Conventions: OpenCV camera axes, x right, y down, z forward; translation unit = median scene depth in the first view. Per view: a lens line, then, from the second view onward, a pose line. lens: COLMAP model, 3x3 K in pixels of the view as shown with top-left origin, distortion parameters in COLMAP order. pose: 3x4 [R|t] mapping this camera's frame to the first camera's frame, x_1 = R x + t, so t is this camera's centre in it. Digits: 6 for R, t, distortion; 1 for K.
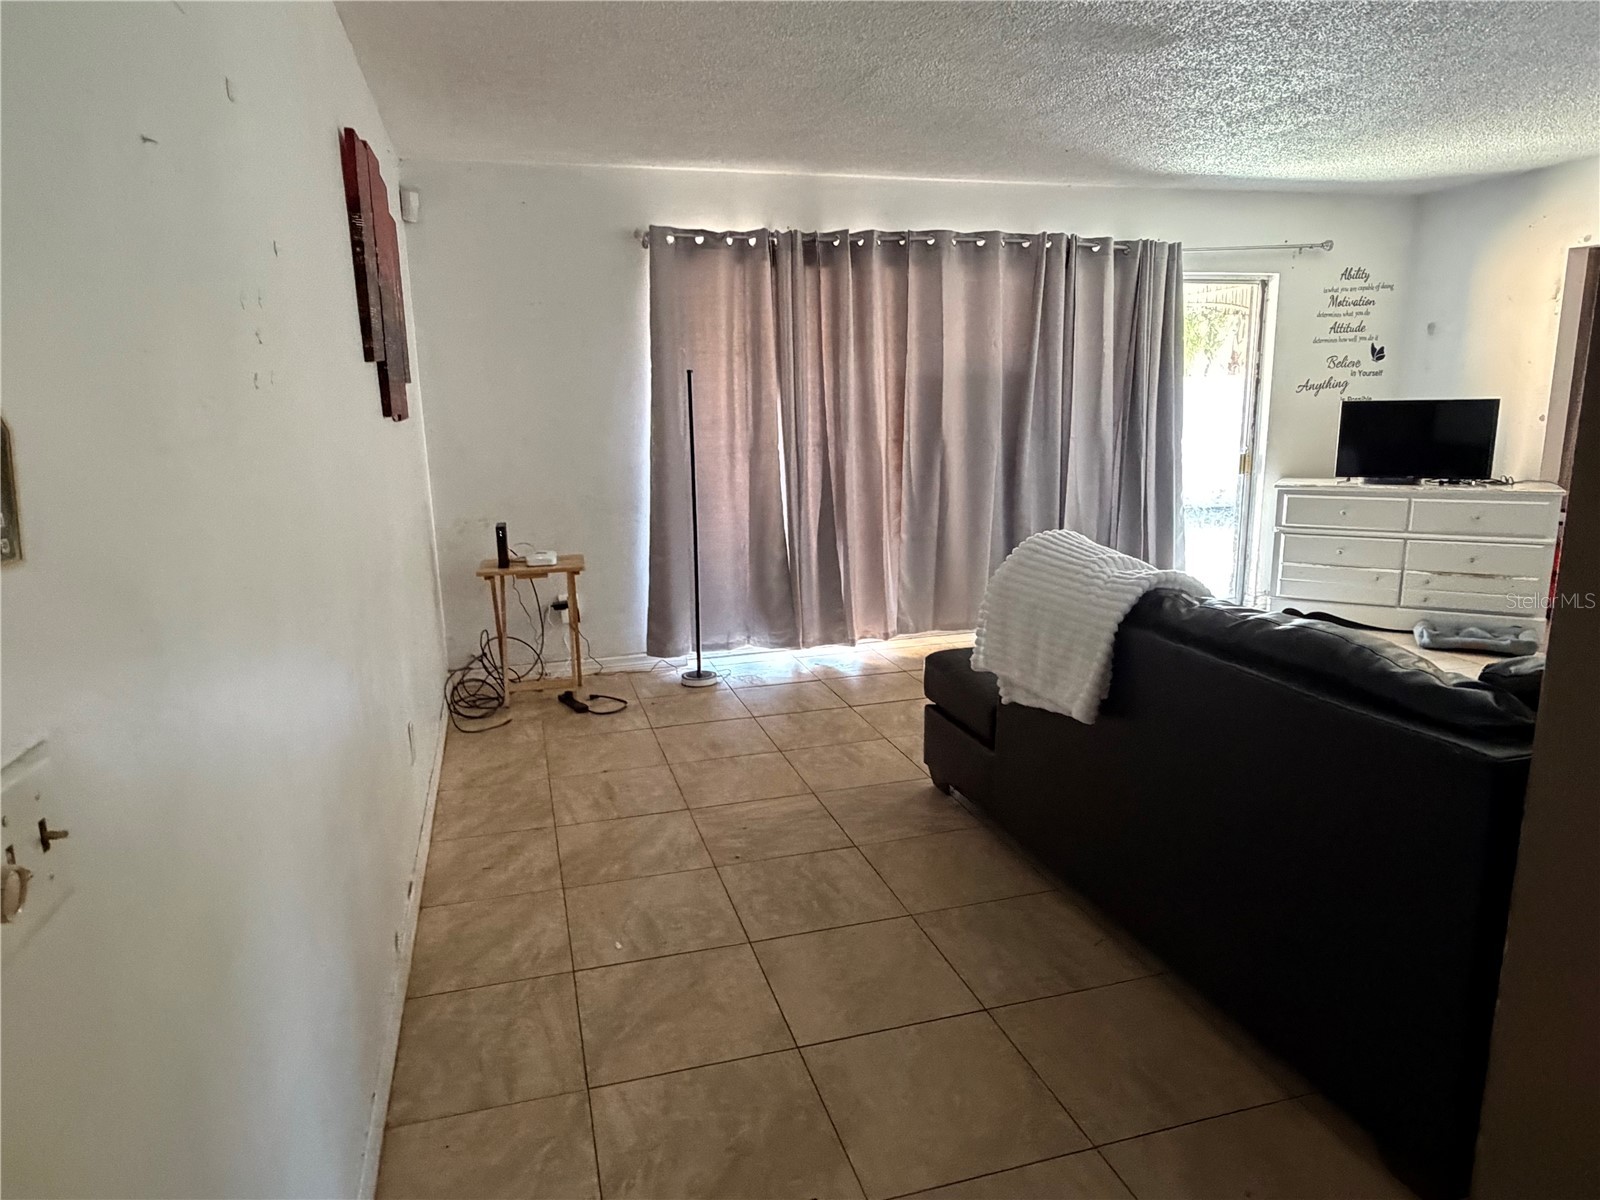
lens RADIAL K [[989.9, 0, 797.9], [0, 989.9, 600.5], [0, 0, 1]] dist [-0.002200, -0.005069]
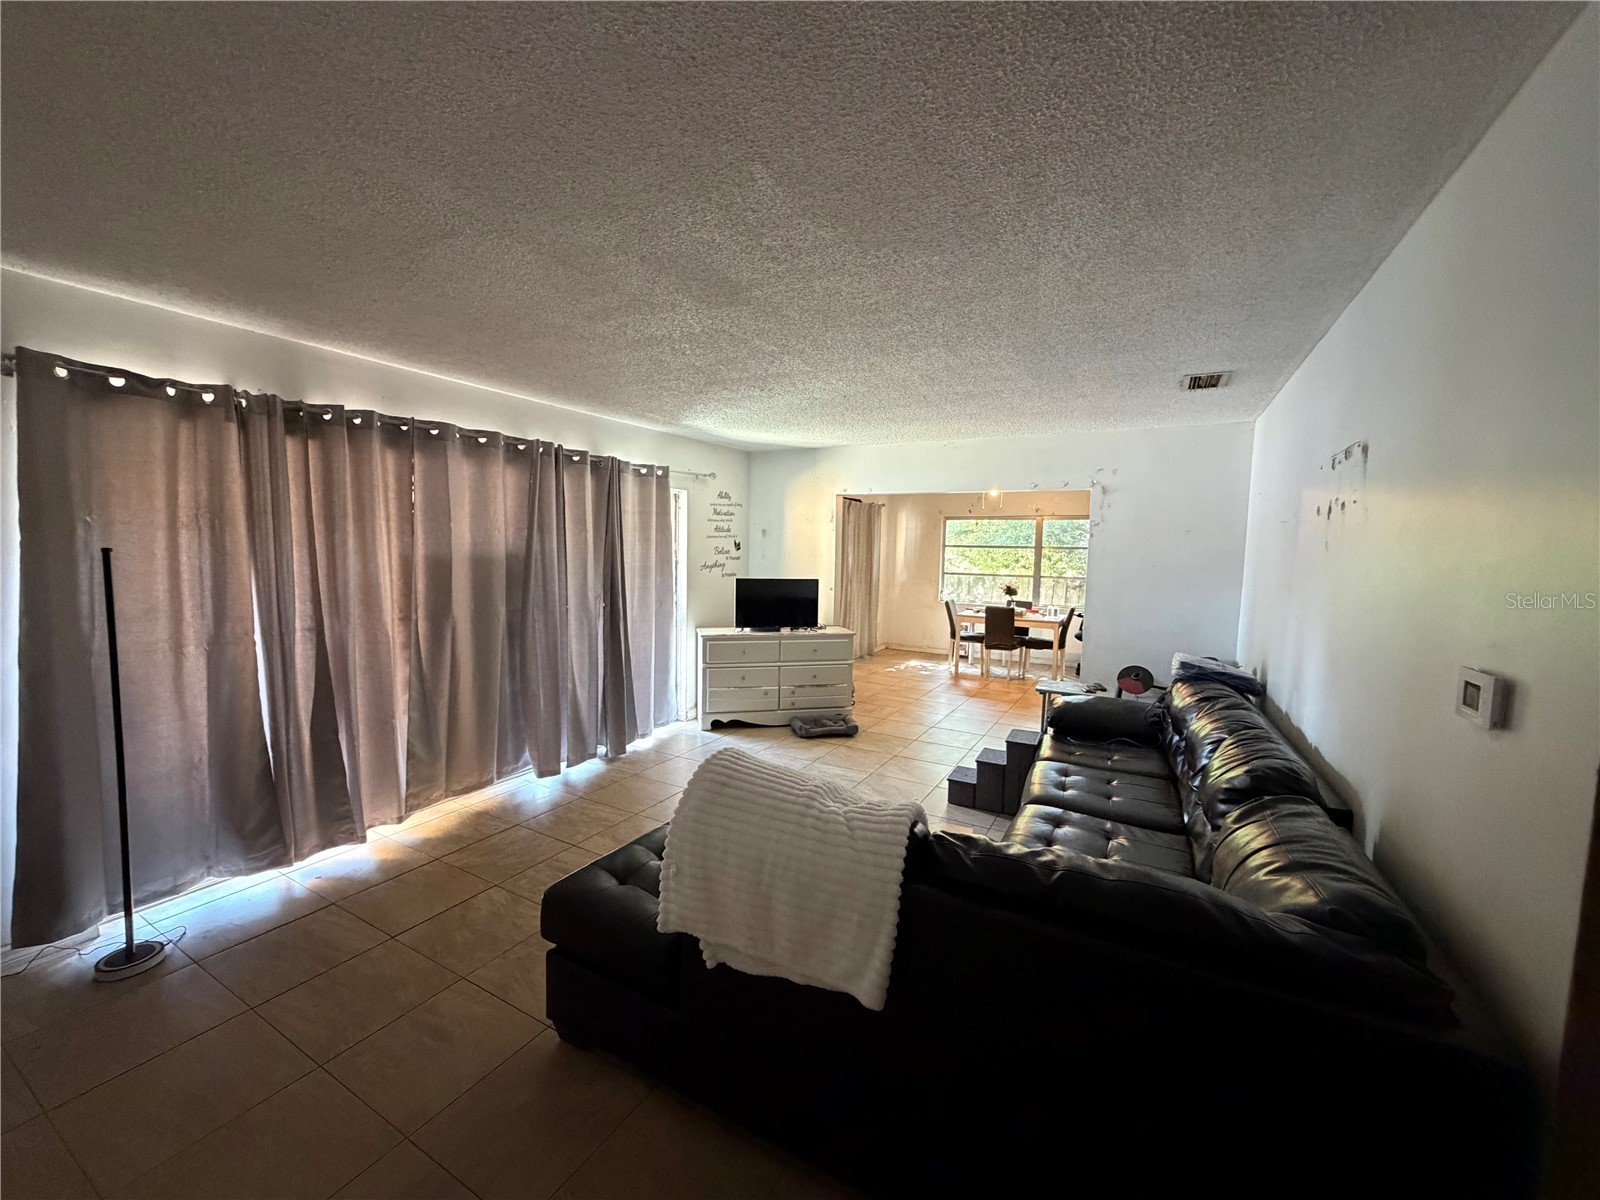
lens RADIAL K [[634.7, 0, 802.7], [0, 634.7, 603.6], [0, 0, 1]] dist [-0.001967, 0.000263]
pose [[0.713633, -0.025674, 0.700049, -0.061845], [0.109487, 0.991135, -0.075263, -0.087346], [-0.691911, 0.130356, 0.710117, 0.271726]]
